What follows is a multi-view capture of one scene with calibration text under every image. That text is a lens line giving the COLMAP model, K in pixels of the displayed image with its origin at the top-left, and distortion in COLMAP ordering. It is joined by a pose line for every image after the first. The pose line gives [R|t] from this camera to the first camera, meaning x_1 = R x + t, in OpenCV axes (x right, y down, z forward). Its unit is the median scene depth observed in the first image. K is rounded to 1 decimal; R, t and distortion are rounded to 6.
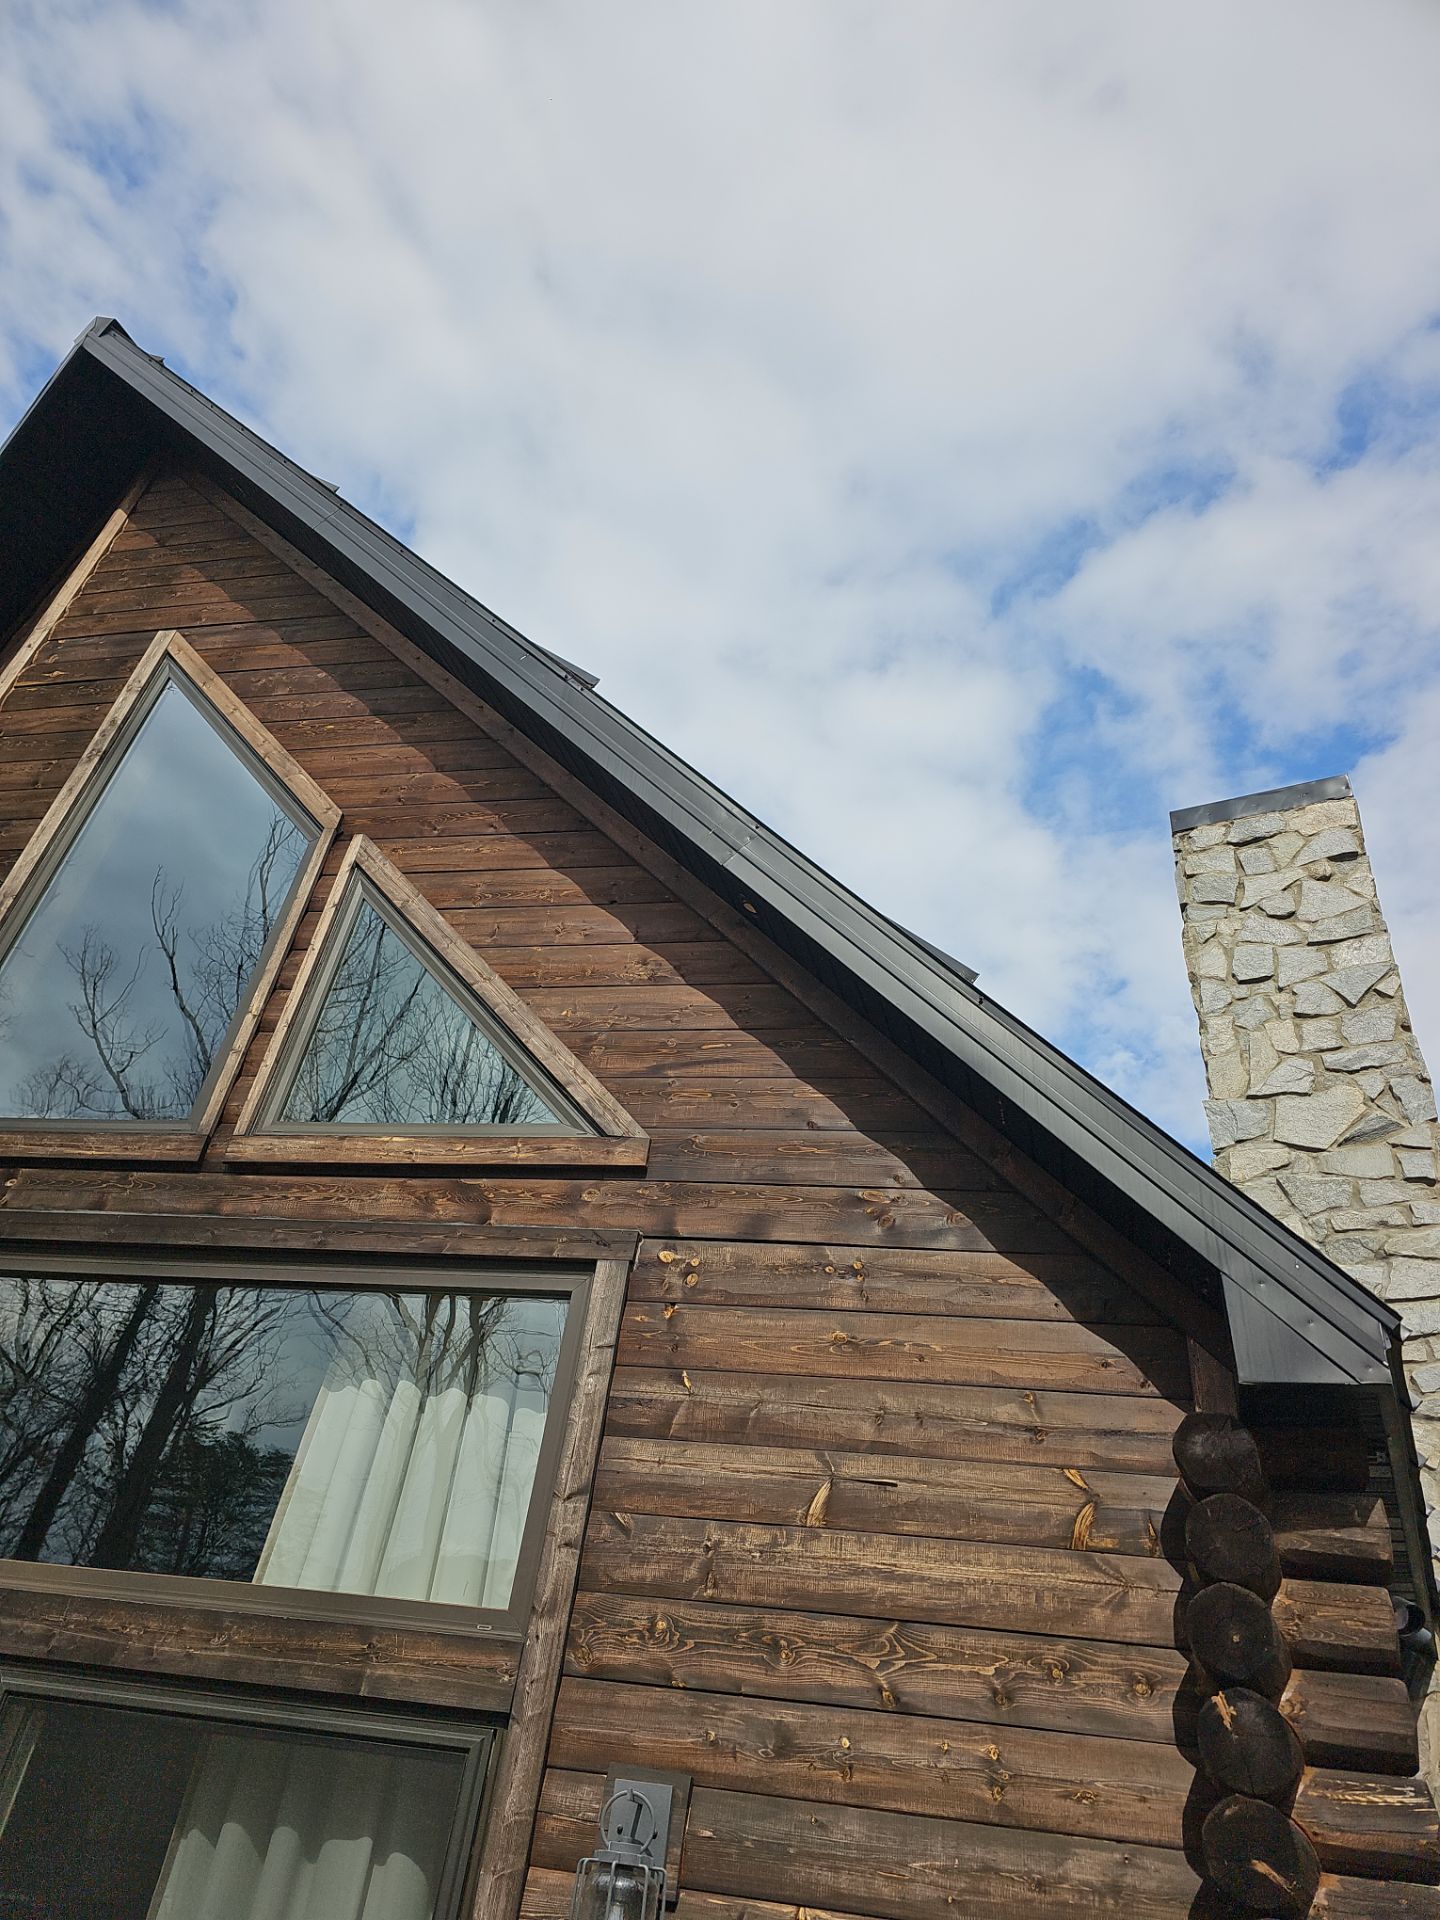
lens RADIAL K [[1274.4, 0, 715.4], [0, 1274.4, 966.6], [0, 0, 1]] dist [0.035282, -0.026076]
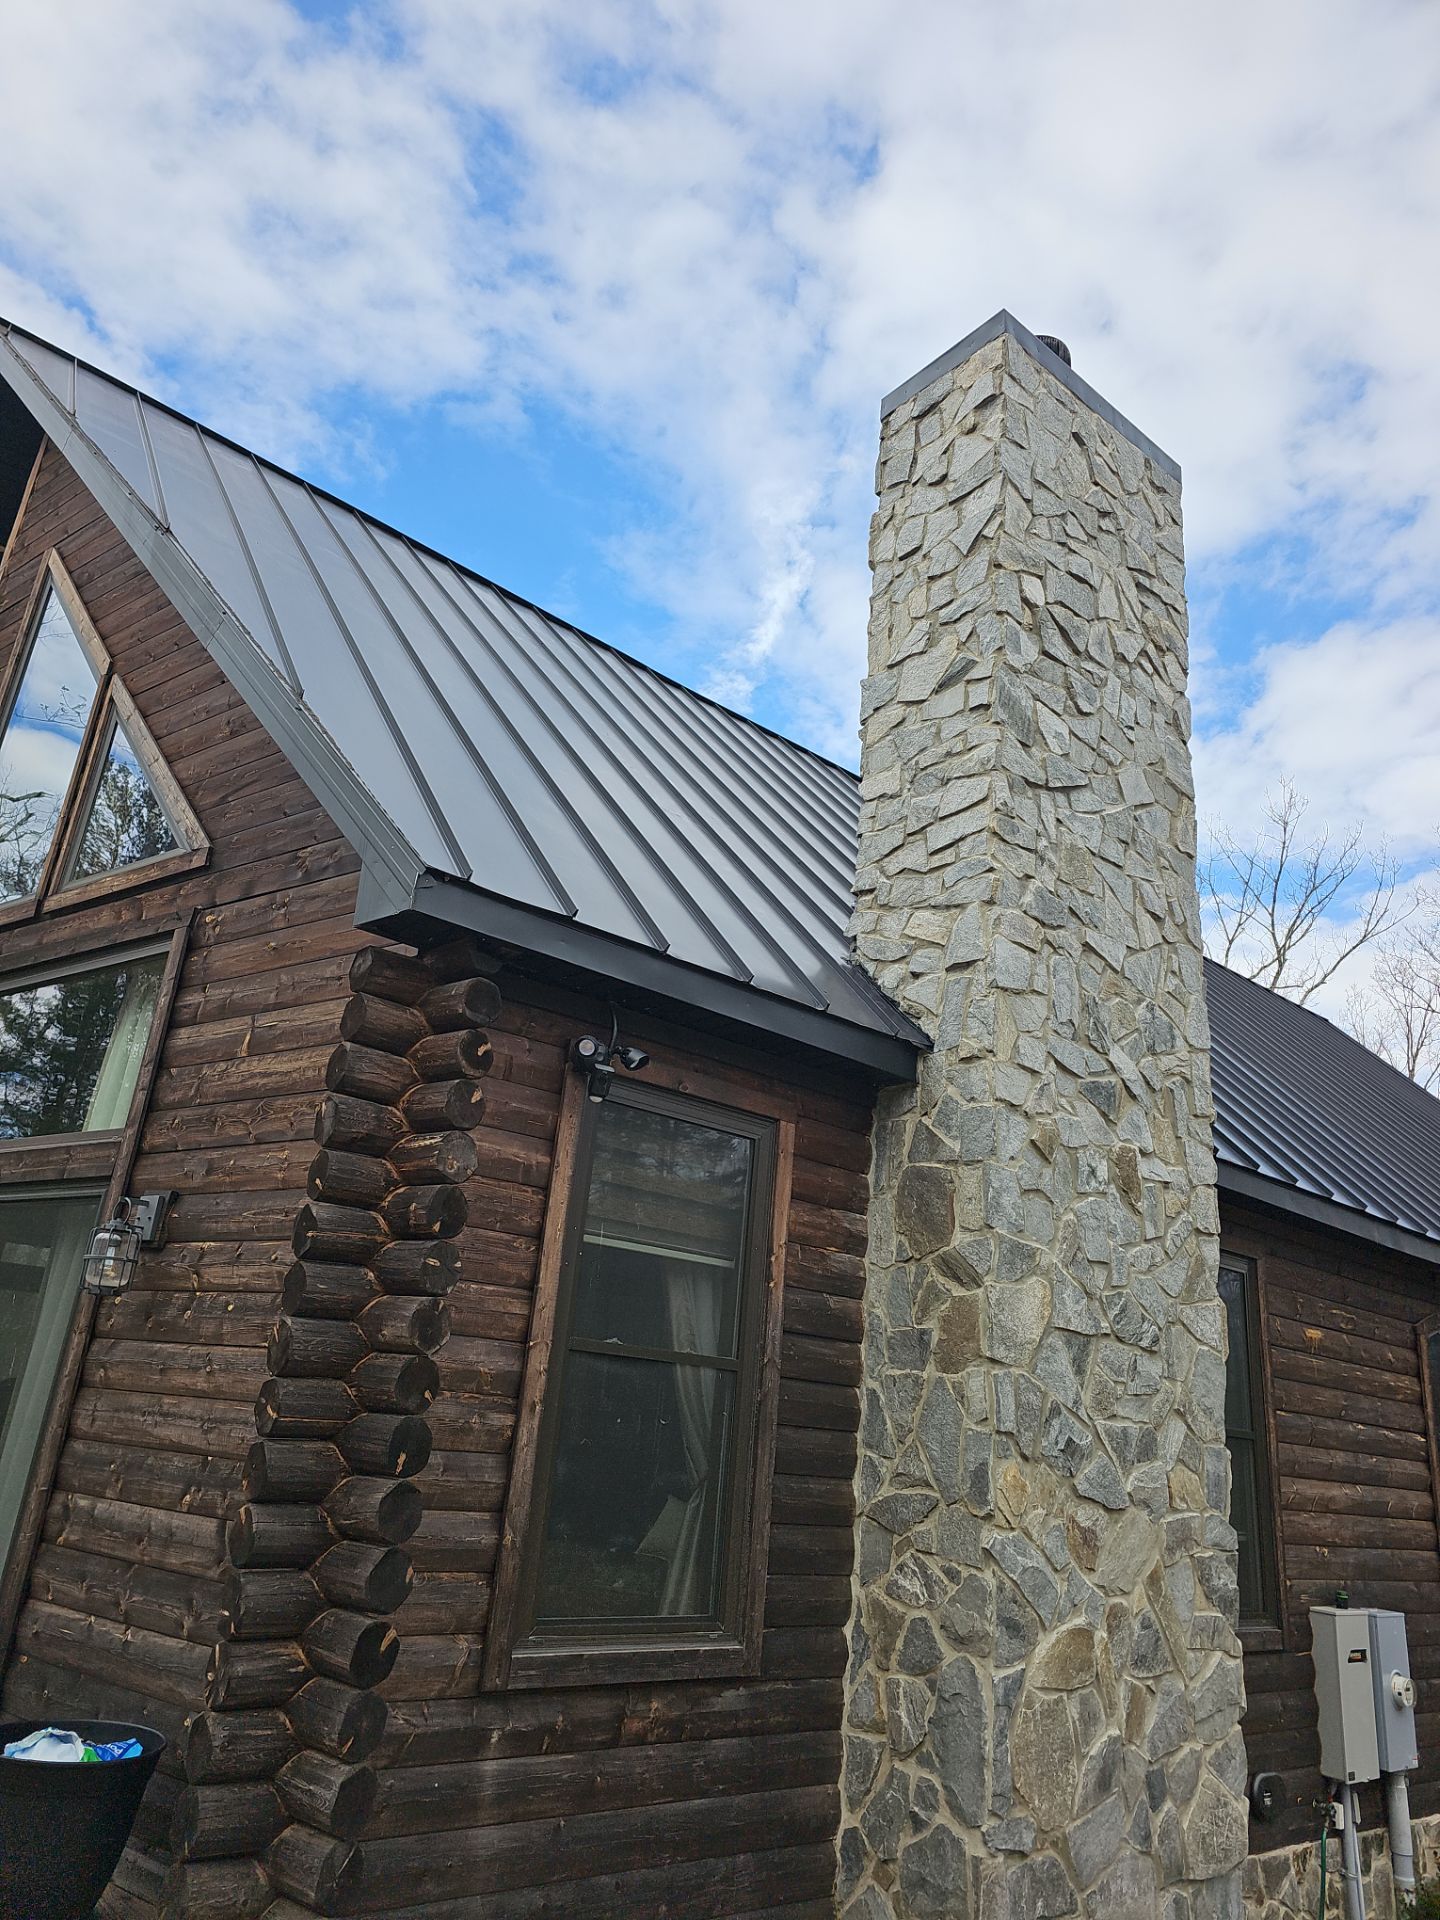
lens RADIAL K [[1274.4, 0, 718.6], [0, 1274.4, 951.1], [0, 0, 1]] dist [0.035282, -0.026076]
pose [[0.908553, -0.191115, -0.371493, 1.125868], [0.276418, 0.941756, 0.191541, 0.138796], [0.313249, -0.276712, 0.908463, -0.249474]]
